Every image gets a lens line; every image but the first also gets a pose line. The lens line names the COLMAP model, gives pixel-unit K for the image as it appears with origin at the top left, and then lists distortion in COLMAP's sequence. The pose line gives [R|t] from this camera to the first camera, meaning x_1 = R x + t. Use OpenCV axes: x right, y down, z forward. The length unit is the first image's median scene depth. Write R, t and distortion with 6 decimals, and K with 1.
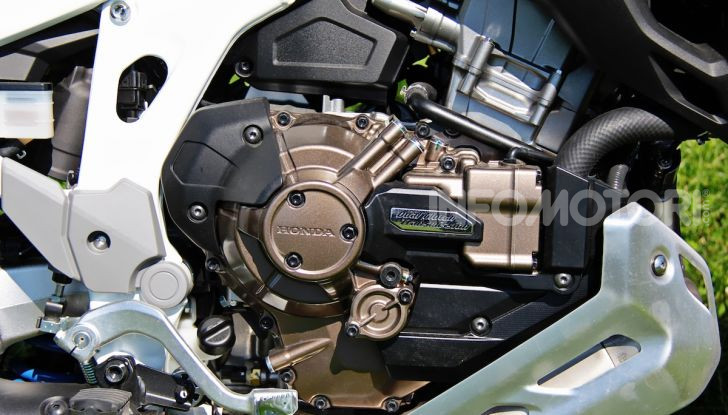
lens RADIAL K [[1719.5, 0, 364.0], [0, 1719.5, 207.5], [0, 0, 1]] dist [0.441461, 0.355126]
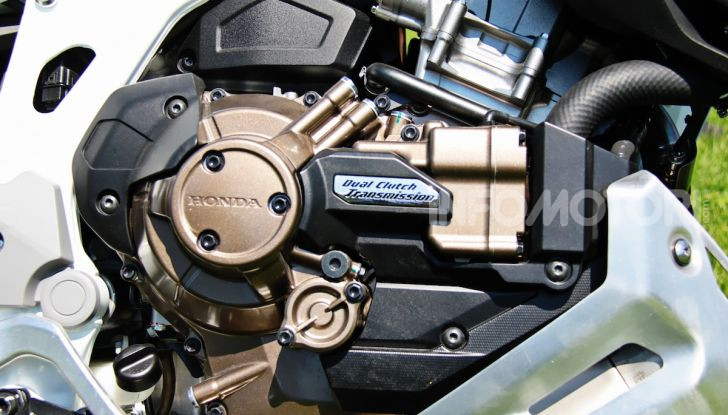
lens RADIAL K [[1126.2, 0, 364.0], [0, 1126.2, 207.5], [0, 0, 1]] dist [0.001211, 0.989537]
pose [[0.997745, -0.008412, -0.066592, 0.062137], [-0.007342, 0.972485, -0.232850, 0.131832], [0.066718, 0.232814, 0.970230, 0.496275]]
